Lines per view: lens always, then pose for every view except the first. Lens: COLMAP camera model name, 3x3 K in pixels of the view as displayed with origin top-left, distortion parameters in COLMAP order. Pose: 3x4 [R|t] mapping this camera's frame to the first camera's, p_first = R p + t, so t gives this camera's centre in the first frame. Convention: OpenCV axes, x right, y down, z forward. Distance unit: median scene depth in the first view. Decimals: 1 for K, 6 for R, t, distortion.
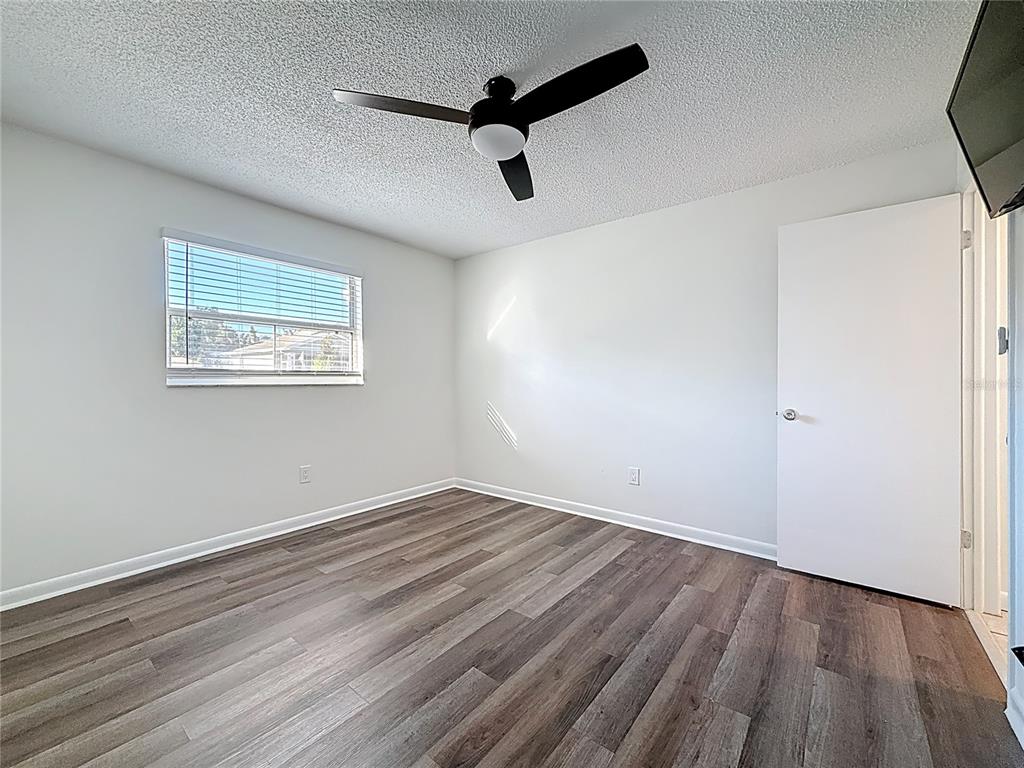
lens RADIAL K [[422.9, 0, 512.5], [0, 422.9, 374.8], [0, 0, 1]] dist [0.003483, 0.000062]
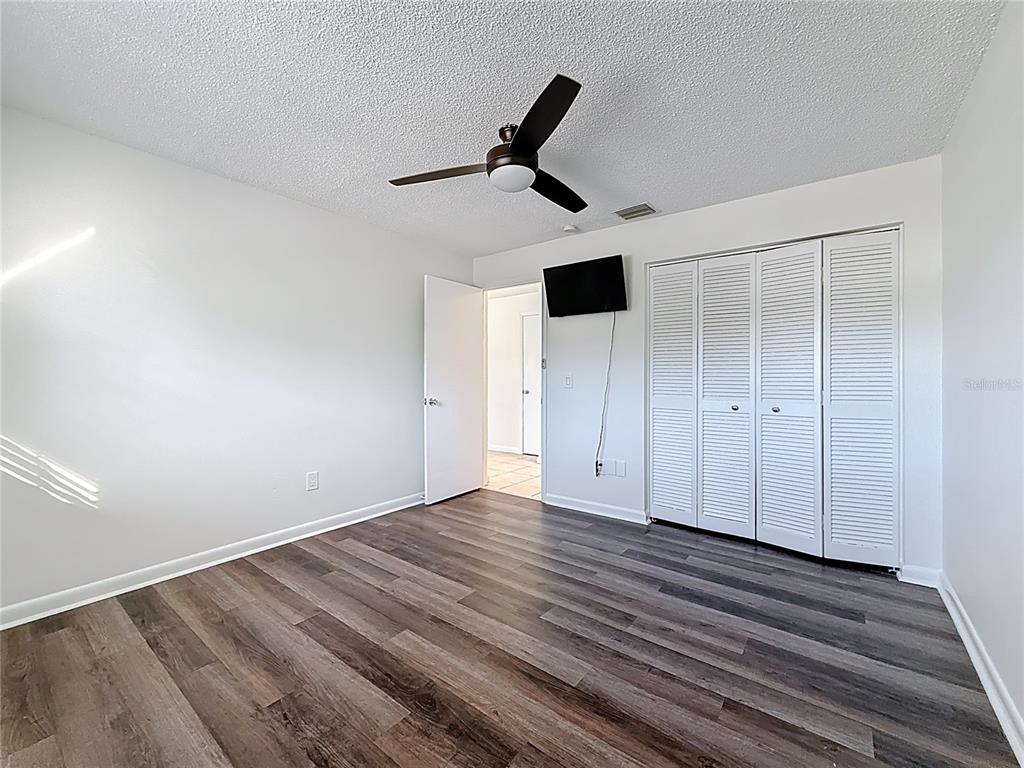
lens RADIAL K [[422.9, 0, 512.5], [0, 422.9, 374.8], [0, 0, 1]] dist [0.003483, 0.000062]
pose [[-0.016409, 0.005181, 0.999852, -0.917586], [-0.010471, 0.999931, -0.005353, -0.000317], [-0.999811, -0.010557, -0.016353, 0.773411]]
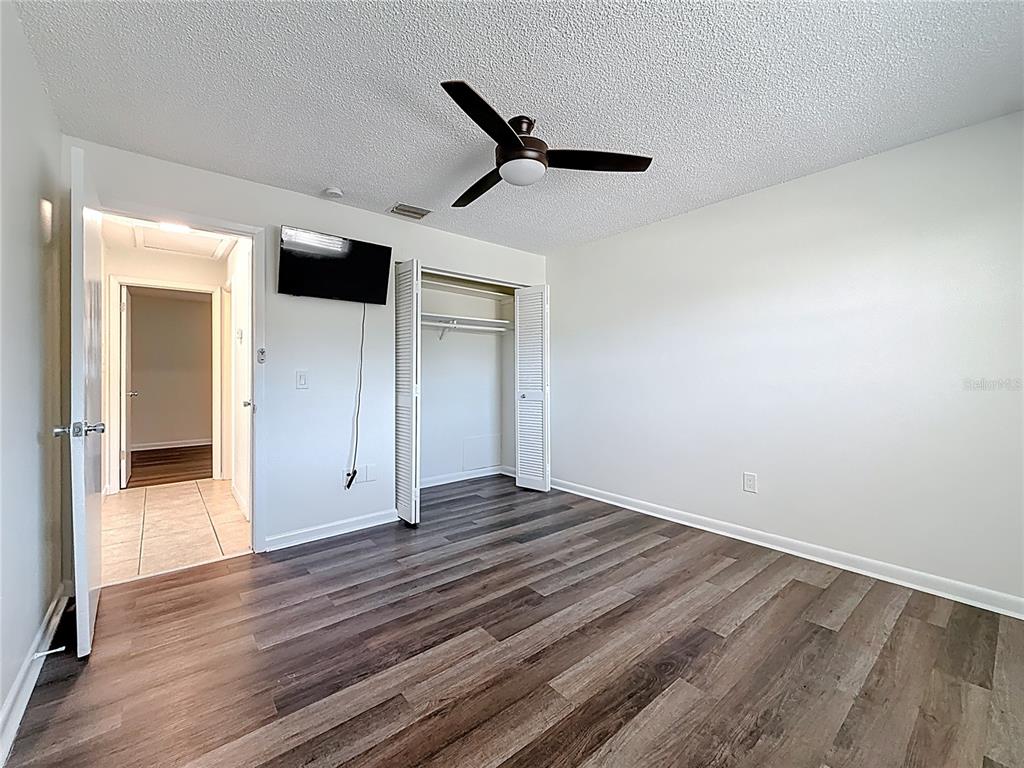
lens RADIAL K [[422.9, 0, 512.5], [0, 422.9, 374.8], [0, 0, 1]] dist [0.003483, 0.000062]
pose [[-0.978896, -0.001288, 0.204355, -0.183898], [-0.003769, 0.999924, -0.011752, 0.012257], [-0.204324, -0.012274, -0.978826, 1.618684]]
